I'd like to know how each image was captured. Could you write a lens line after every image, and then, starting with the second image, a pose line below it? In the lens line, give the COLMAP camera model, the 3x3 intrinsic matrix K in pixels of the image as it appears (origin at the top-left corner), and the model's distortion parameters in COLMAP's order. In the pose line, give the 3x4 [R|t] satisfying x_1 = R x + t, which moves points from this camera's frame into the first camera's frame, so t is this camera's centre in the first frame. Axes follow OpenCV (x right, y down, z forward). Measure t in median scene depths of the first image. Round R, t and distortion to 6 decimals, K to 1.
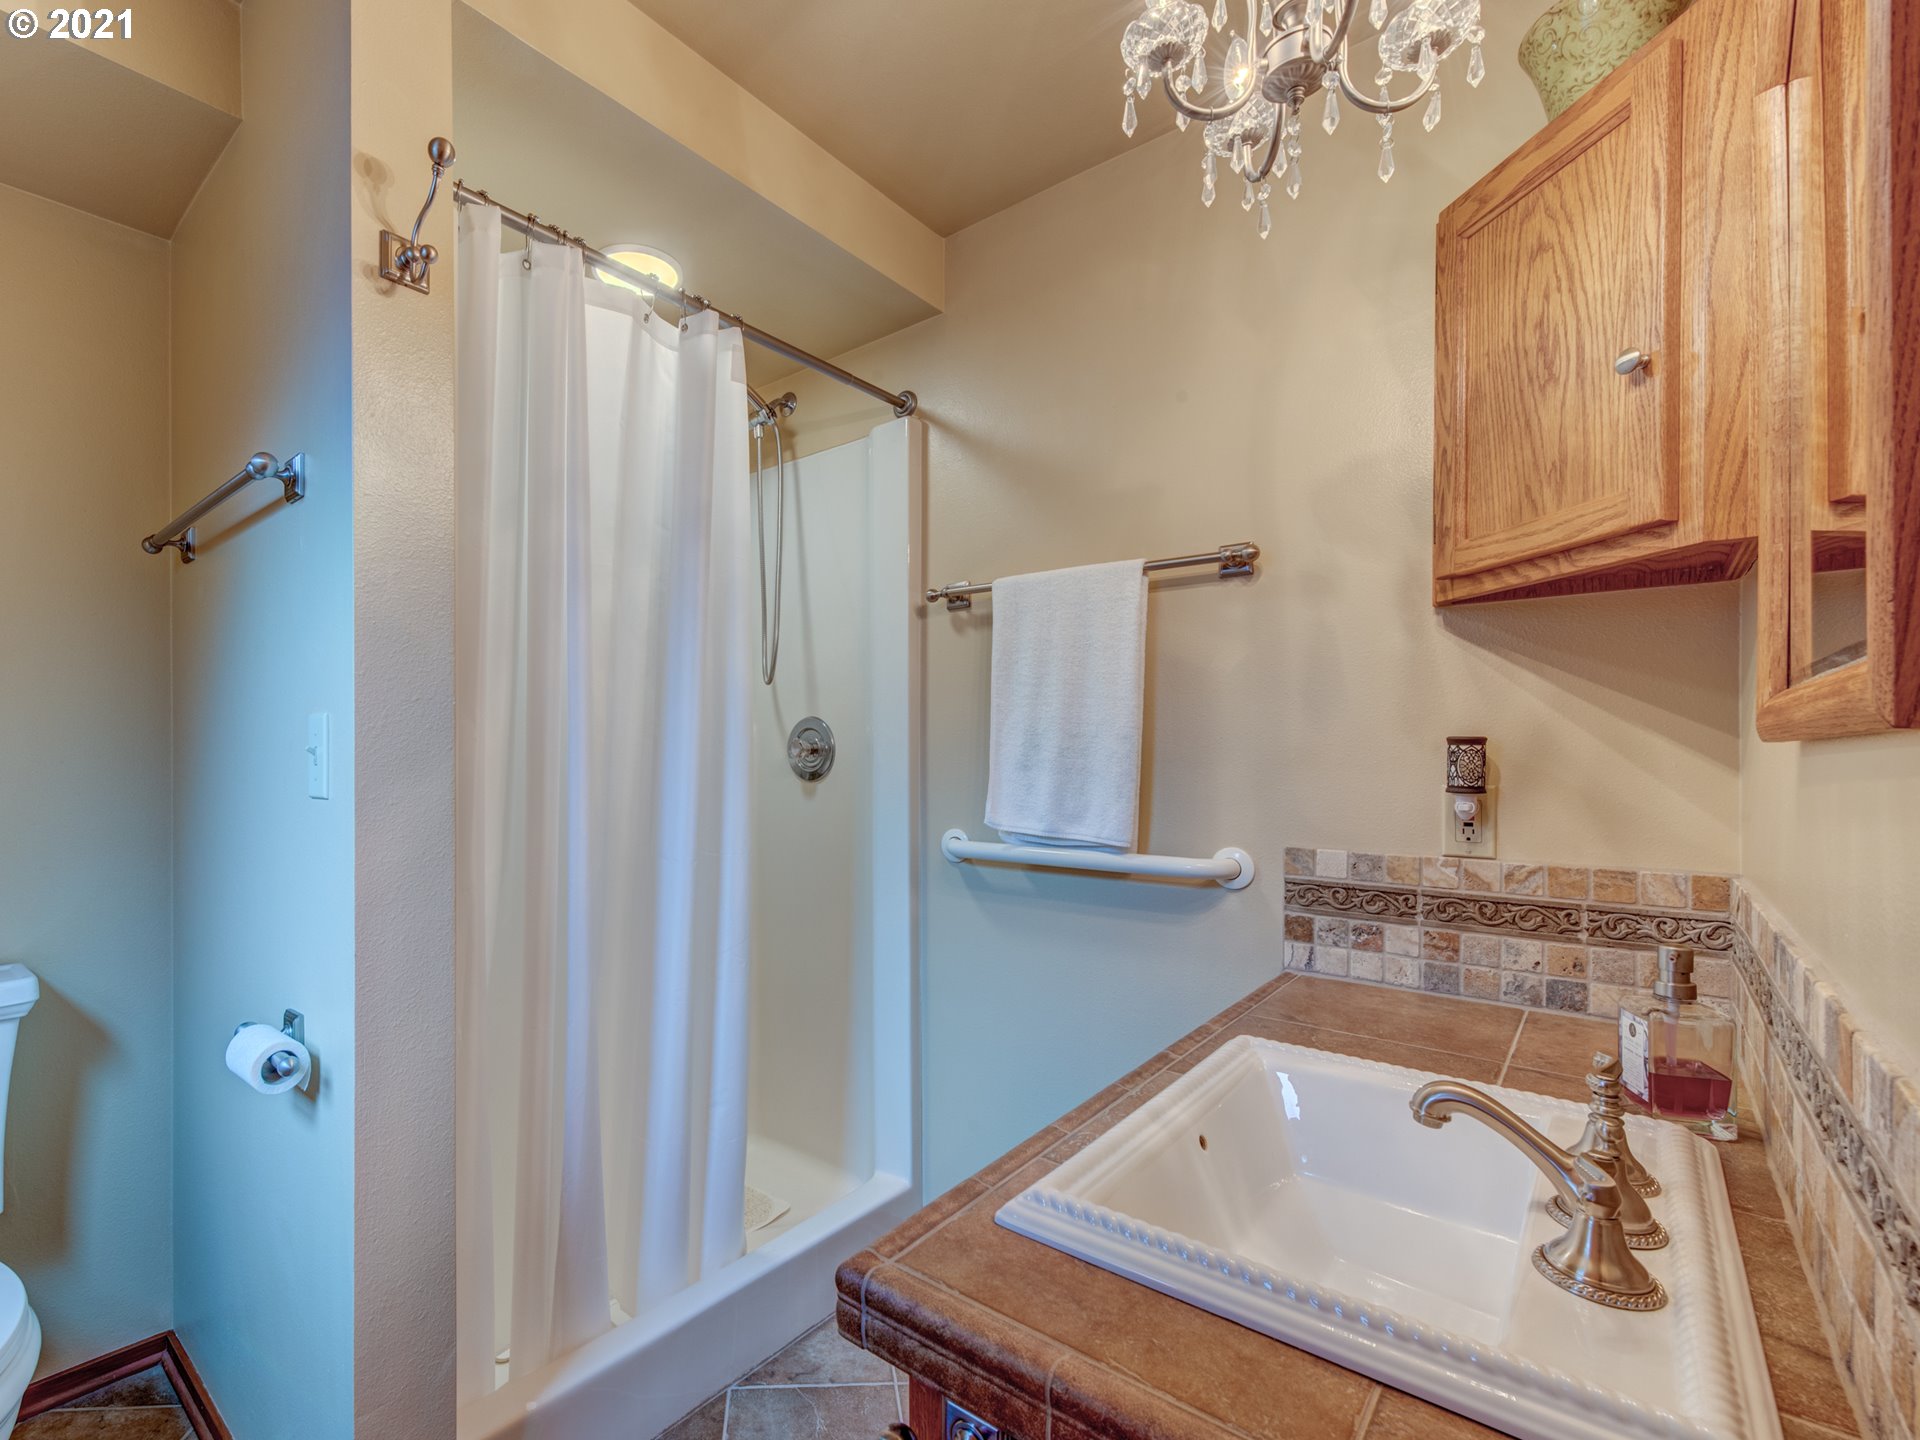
lens RADIAL K [[866.9, 0, 958.0], [0, 866.9, 738.0], [0, 0, 1]] dist [0.000373, -0.000178]
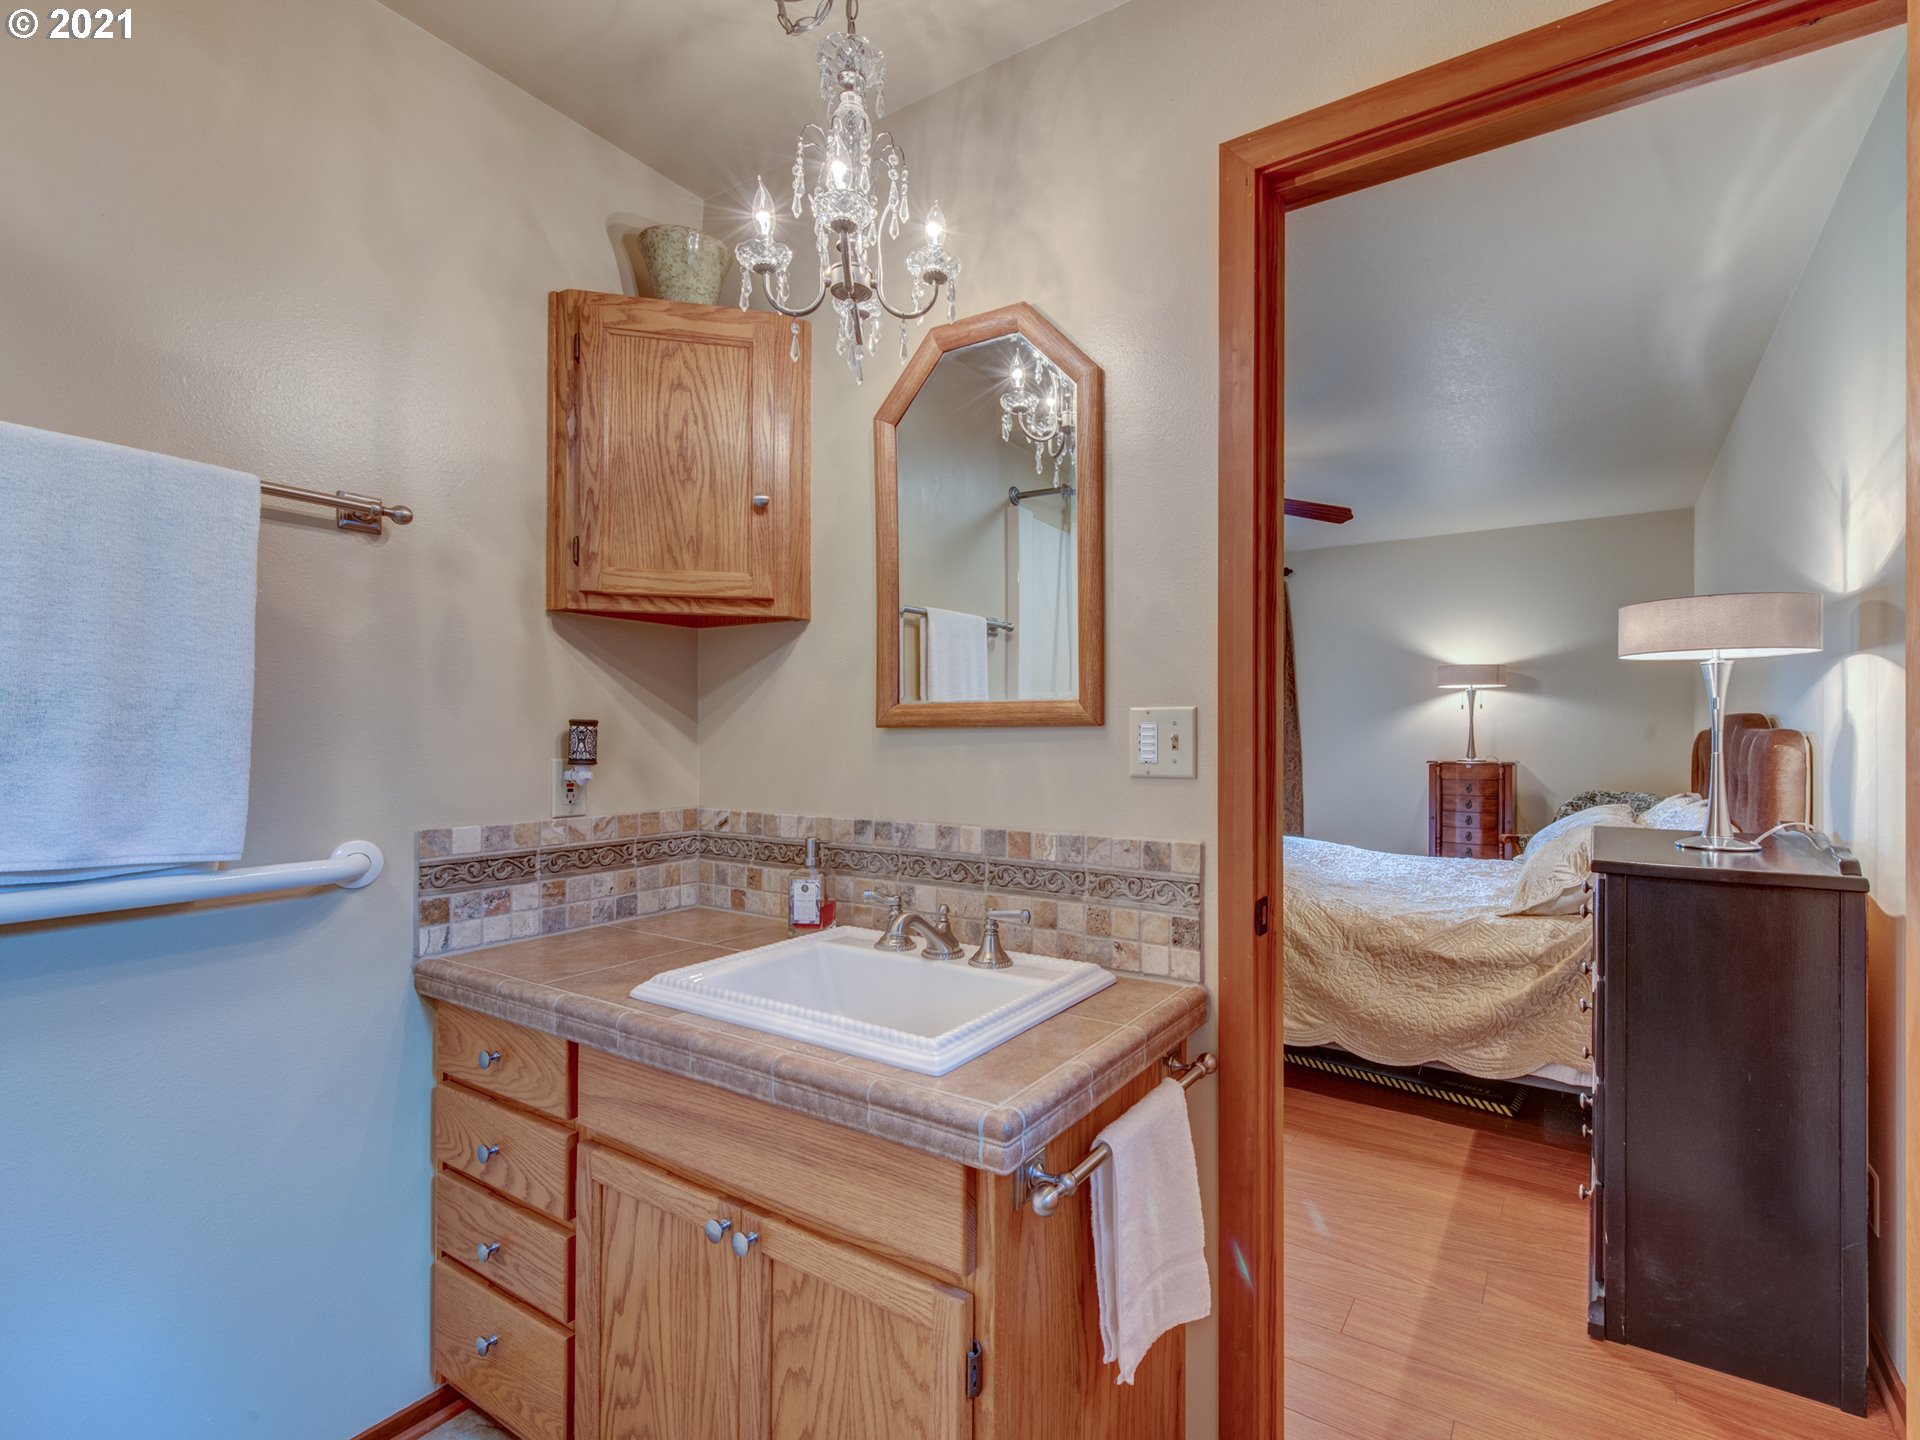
lens RADIAL K [[791.1, 0, 960.0], [0, 791.1, 720.0], [0, 0, 1]] dist [0.006894, -0.000192]
pose [[-0.004461, 0.017922, 0.999829, -0.552399], [-0.016585, 0.999701, -0.017994, 0.010258], [-0.999853, -0.016663, -0.004162, 0.448684]]
